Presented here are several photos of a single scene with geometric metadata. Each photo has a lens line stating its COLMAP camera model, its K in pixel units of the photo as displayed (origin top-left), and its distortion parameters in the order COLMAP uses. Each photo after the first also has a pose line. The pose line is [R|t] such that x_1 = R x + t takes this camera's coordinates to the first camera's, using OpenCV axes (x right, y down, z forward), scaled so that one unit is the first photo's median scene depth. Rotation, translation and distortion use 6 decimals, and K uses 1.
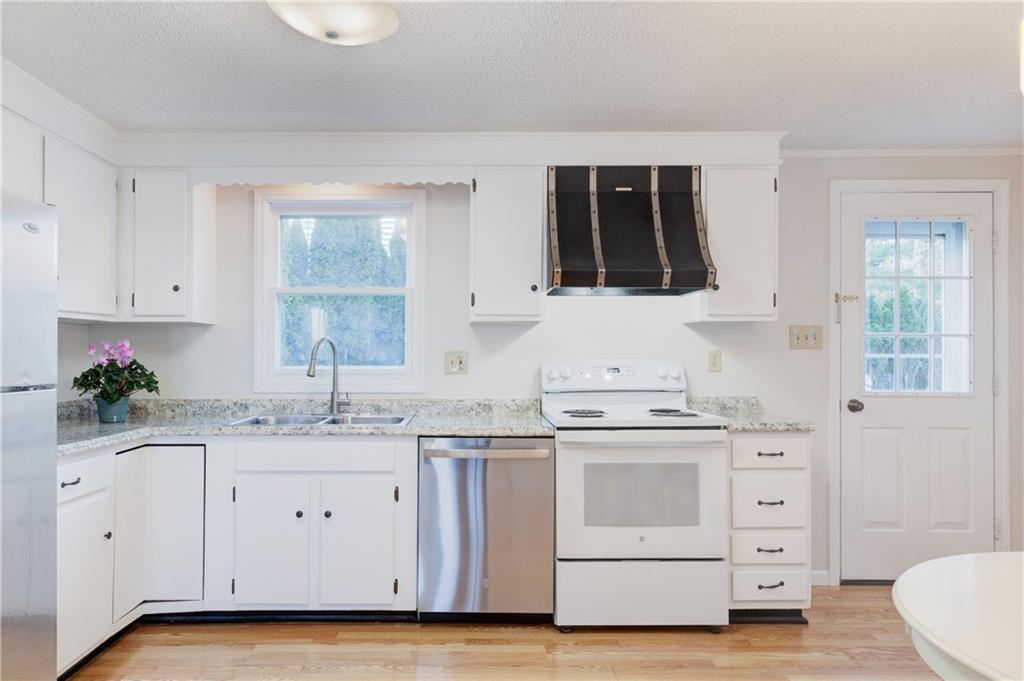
lens RADIAL K [[706.9, 0, 492.1], [0, 706.9, 342.5], [0, 0, 1]] dist [0.006924, 0.001241]
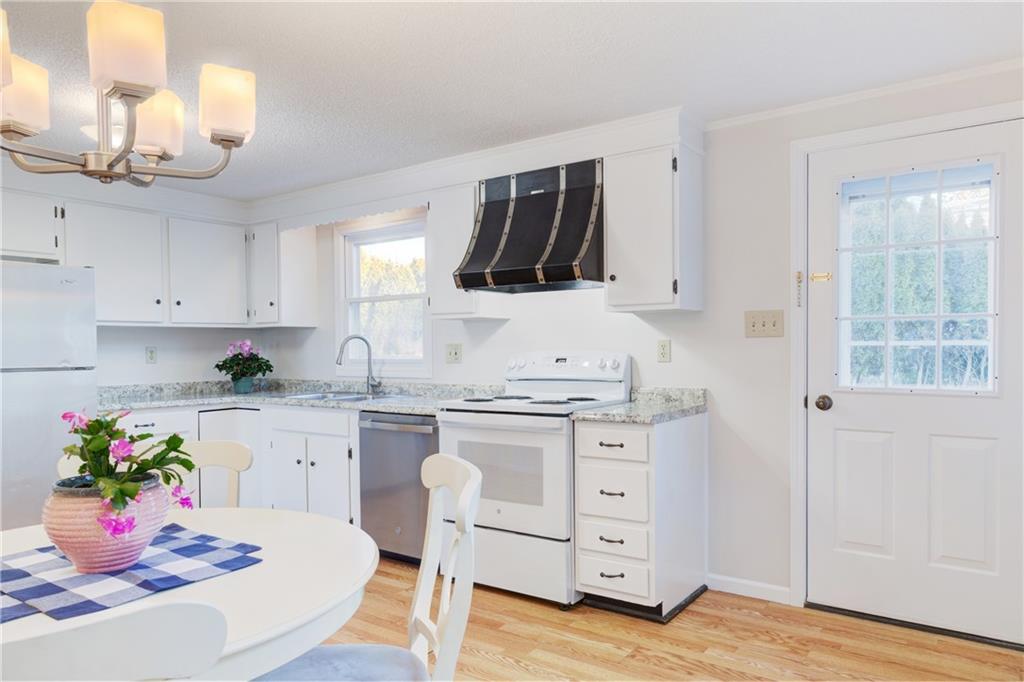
lens RADIAL K [[691.7, 0, 515.8], [0, 691.7, 350.6], [0, 0, 1]] dist [0.004264, 0.001604]
pose [[0.812835, -0.005467, -0.582468, 0.789100], [0.021070, 0.999577, 0.020022, 0.002441], [0.582113, -0.028547, 0.812607, 0.123912]]
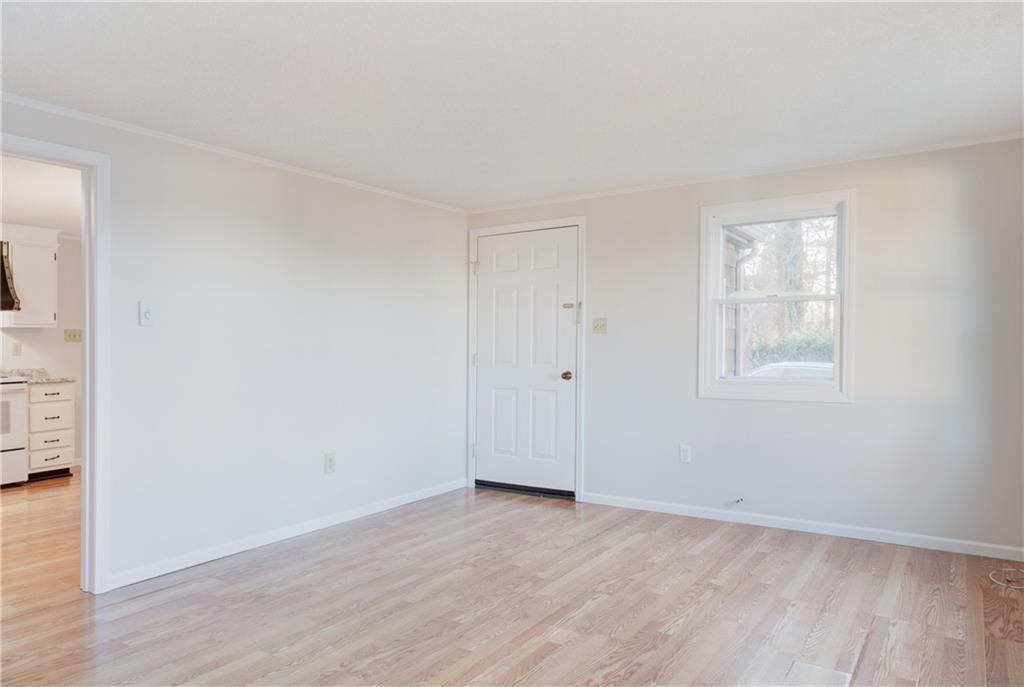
lens RADIAL K [[674.5, 0, 512.0], [0, 674.5, 343.5], [0, 0, 1]] dist [0.005181, 0.001437]
pose [[0.572131, -0.007769, 0.820125, -0.405773], [-0.003214, 0.999926, 0.011714, -0.012684], [-0.820156, -0.009338, 0.572064, -1.094120]]
